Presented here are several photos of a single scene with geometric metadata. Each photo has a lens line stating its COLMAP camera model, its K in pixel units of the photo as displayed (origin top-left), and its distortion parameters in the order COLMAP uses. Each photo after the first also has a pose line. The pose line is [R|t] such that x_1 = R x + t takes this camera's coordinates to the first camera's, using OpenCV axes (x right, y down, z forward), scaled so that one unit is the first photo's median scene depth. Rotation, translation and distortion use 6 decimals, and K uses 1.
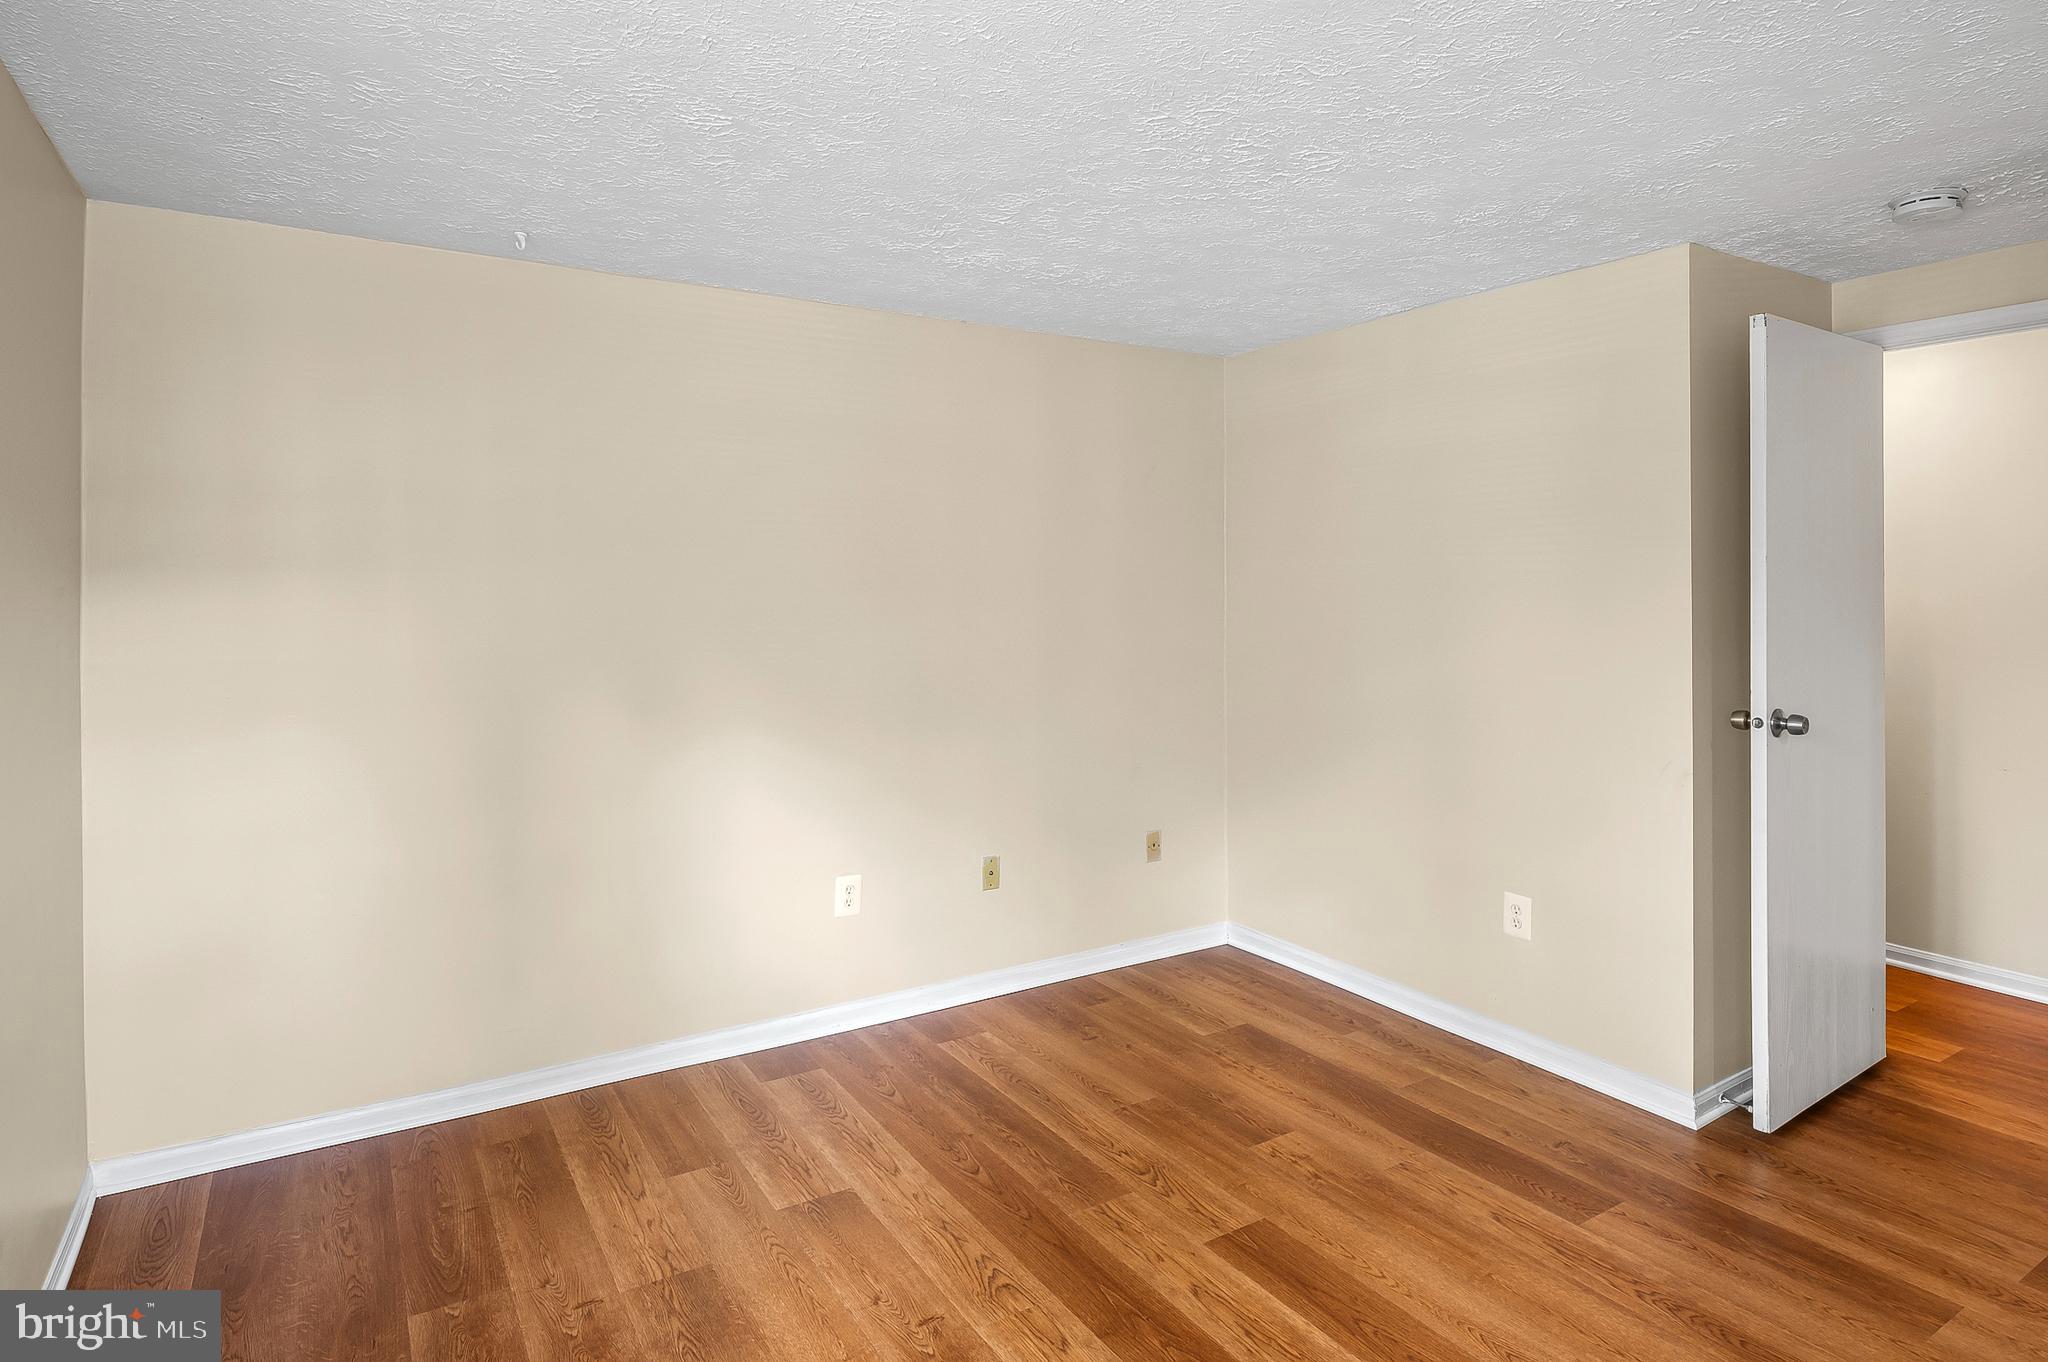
lens RADIAL K [[1115.8, 0, 1028.4], [0, 1115.8, 677.2], [0, 0, 1]] dist [-0.000002, -0.005636]
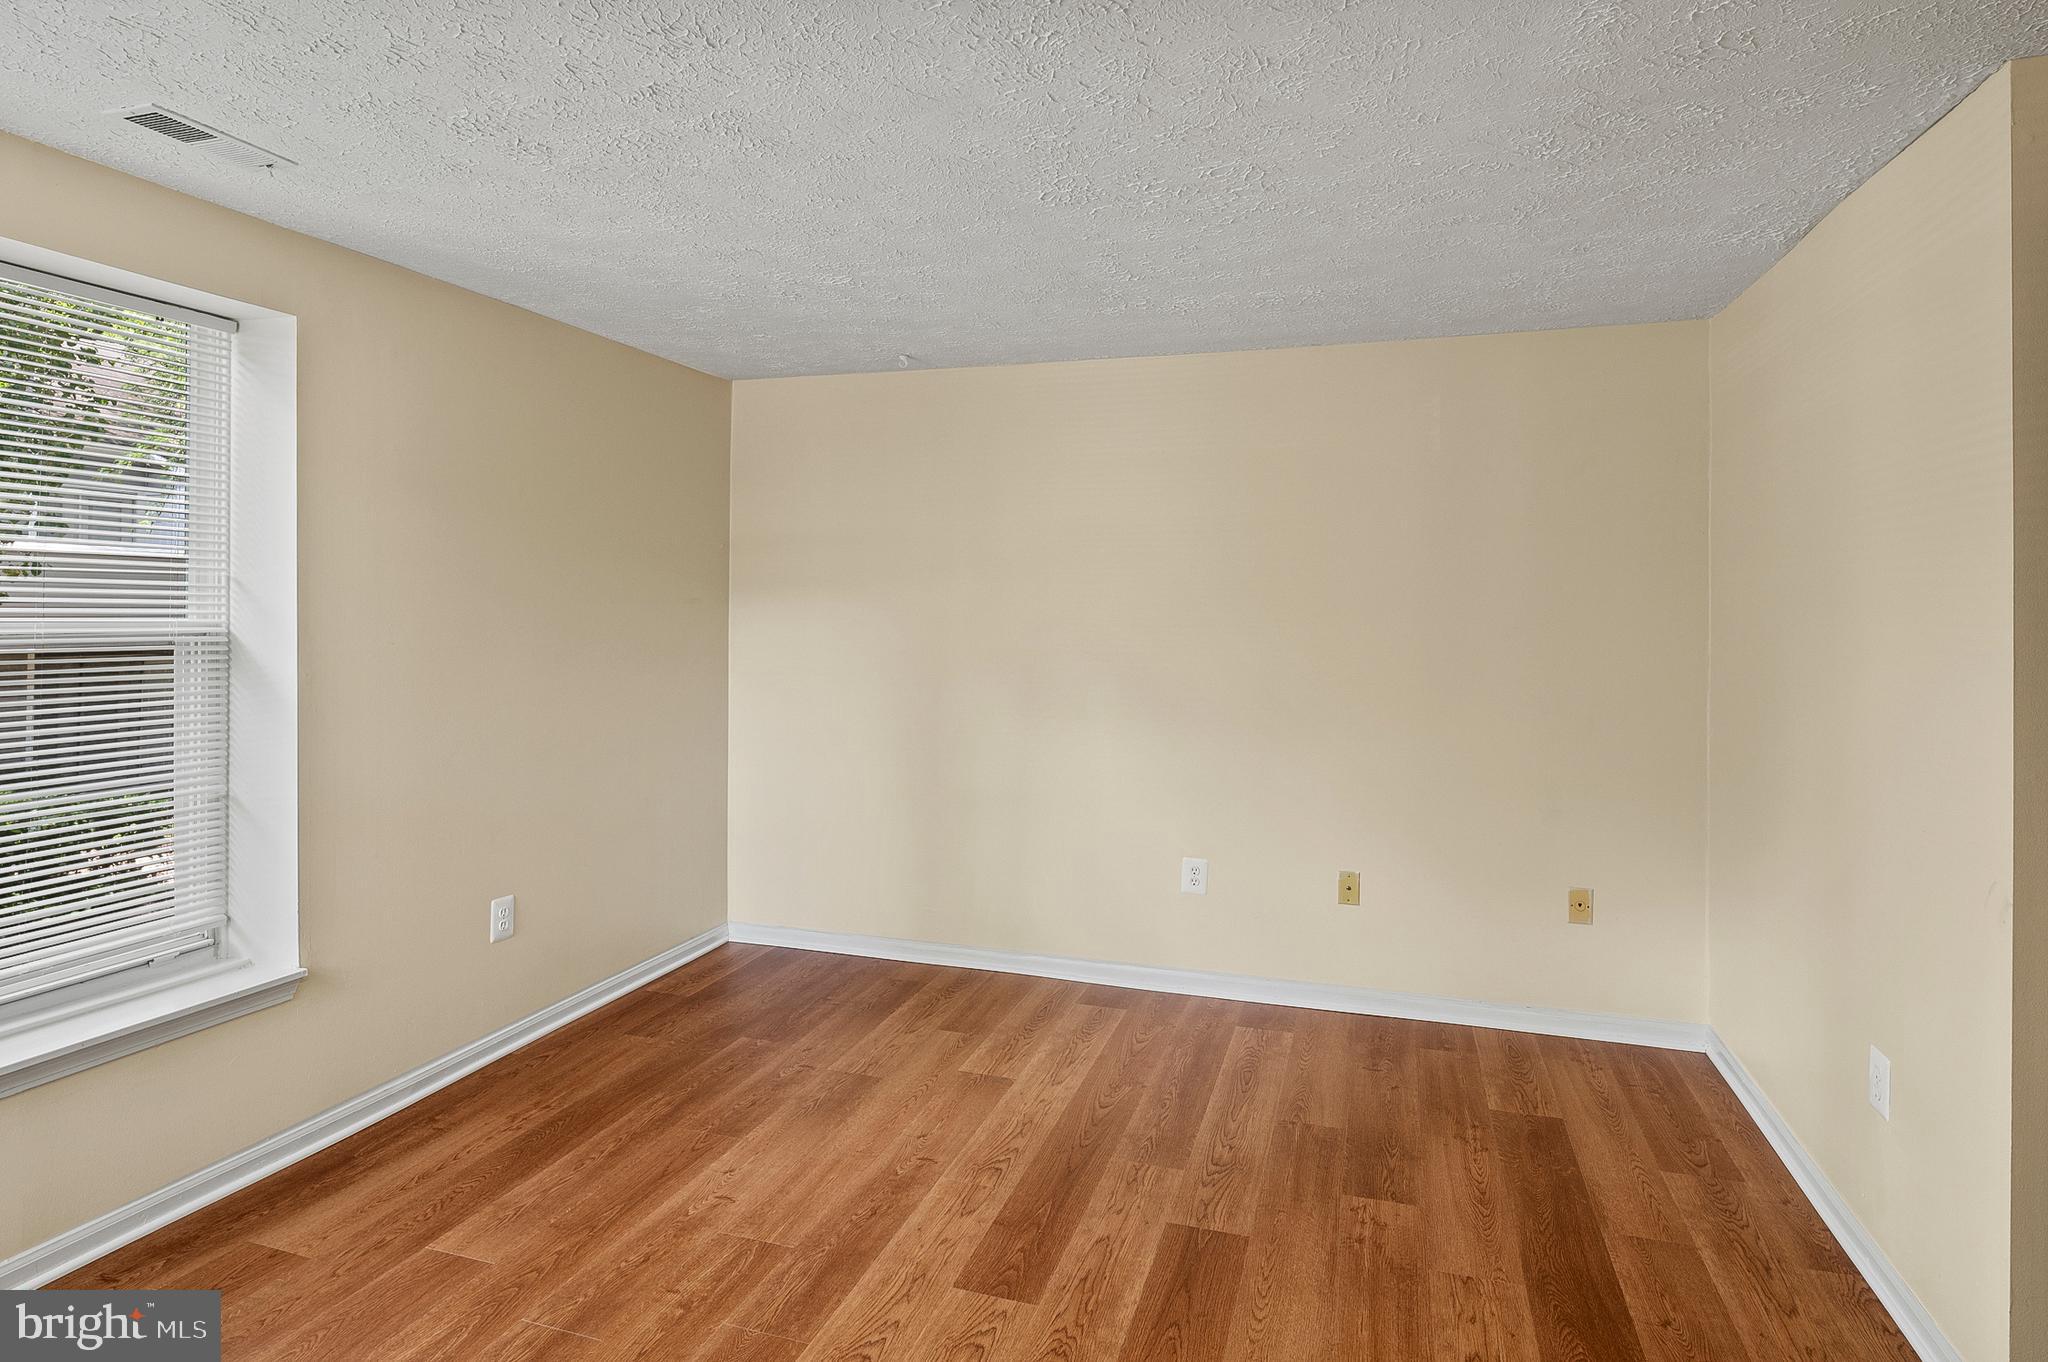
lens RADIAL K [[1115.8, 0, 1036.8], [0, 1115.8, 684.2], [0, 0, 1]] dist [-0.000002, -0.005636]
pose [[0.652707, 0.065445, -0.754778, 0.739702], [-0.069441, 0.997236, 0.026417, -0.022378], [0.754421, 0.035170, 0.655448, 0.163793]]
